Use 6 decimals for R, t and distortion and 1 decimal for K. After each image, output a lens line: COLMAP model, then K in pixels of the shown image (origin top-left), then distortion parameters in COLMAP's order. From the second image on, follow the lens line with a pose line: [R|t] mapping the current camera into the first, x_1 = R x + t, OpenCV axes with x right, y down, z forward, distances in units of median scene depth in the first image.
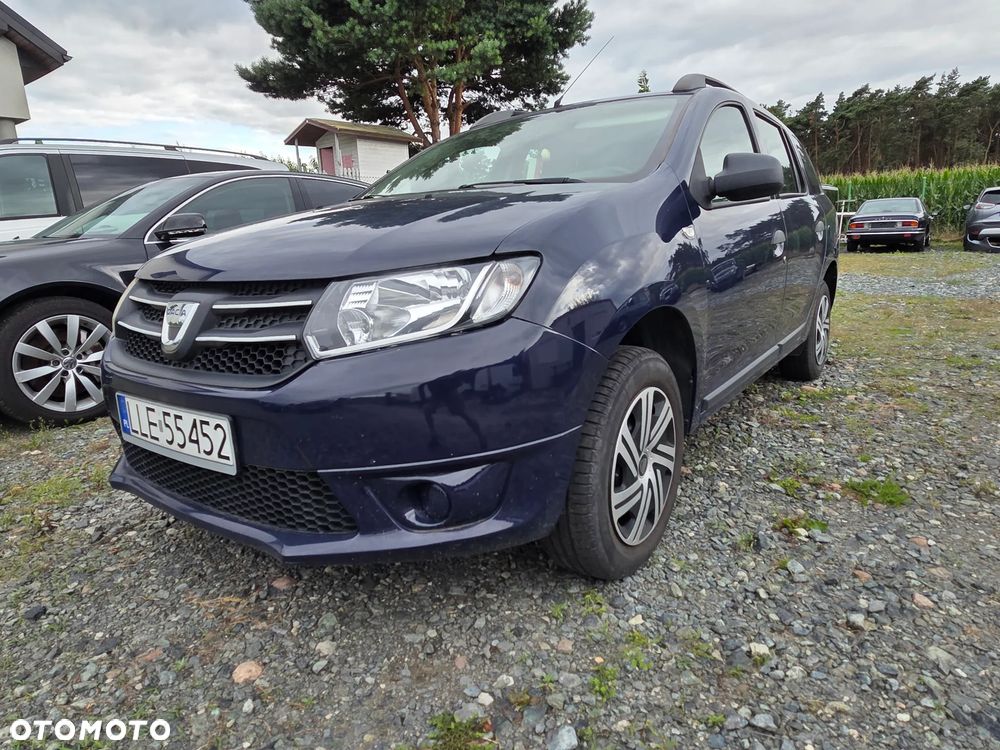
lens RADIAL K [[628.1, 0, 501.7], [0, 628.1, 366.7], [0, 0, 1]] dist [0.007852, -0.003912]
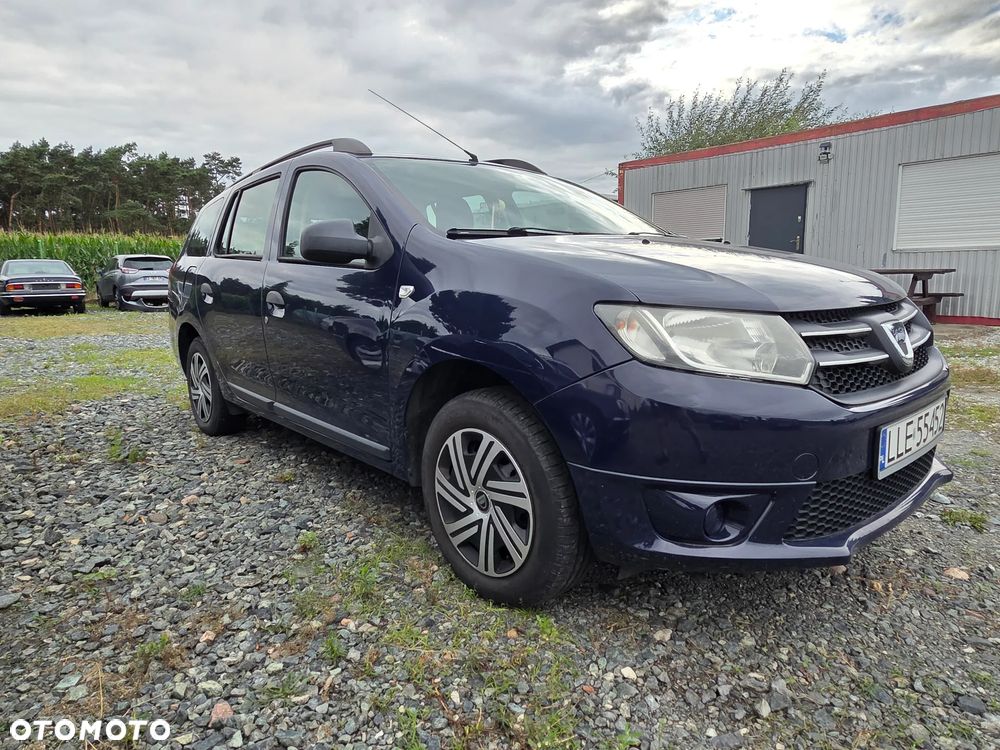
lens RADIAL K [[628.1, 0, 495.4], [0, 628.1, 364.5], [0, 0, 1]] dist [0.007852, -0.003912]
pose [[0.233595, -0.110020, 0.966090, -1.321034], [0.210157, 0.975806, 0.060311, -0.185661], [-0.949351, 0.188942, 0.251065, 1.038470]]
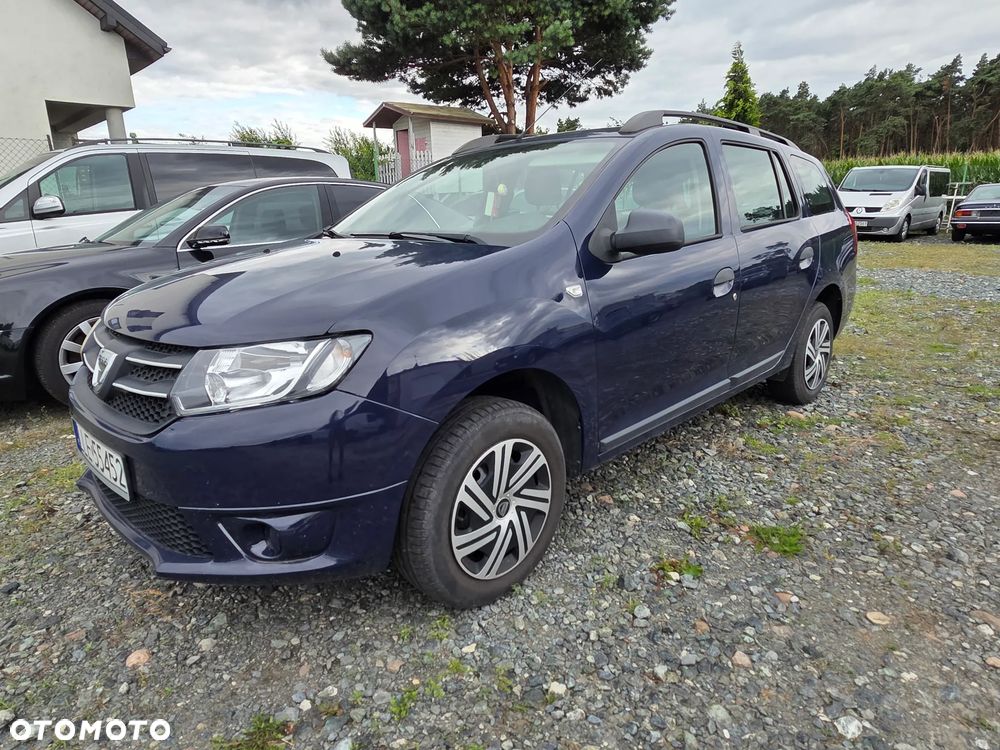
lens RADIAL K [[628.1, 0, 501.0], [0, 628.1, 367.2], [0, 0, 1]] dist [0.007852, -0.003912]
pose [[0.989441, 0.048934, -0.136422, 0.278024], [-0.043074, 0.998031, 0.045584, -0.108644], [0.138384, -0.039226, 0.989601, -0.064794]]
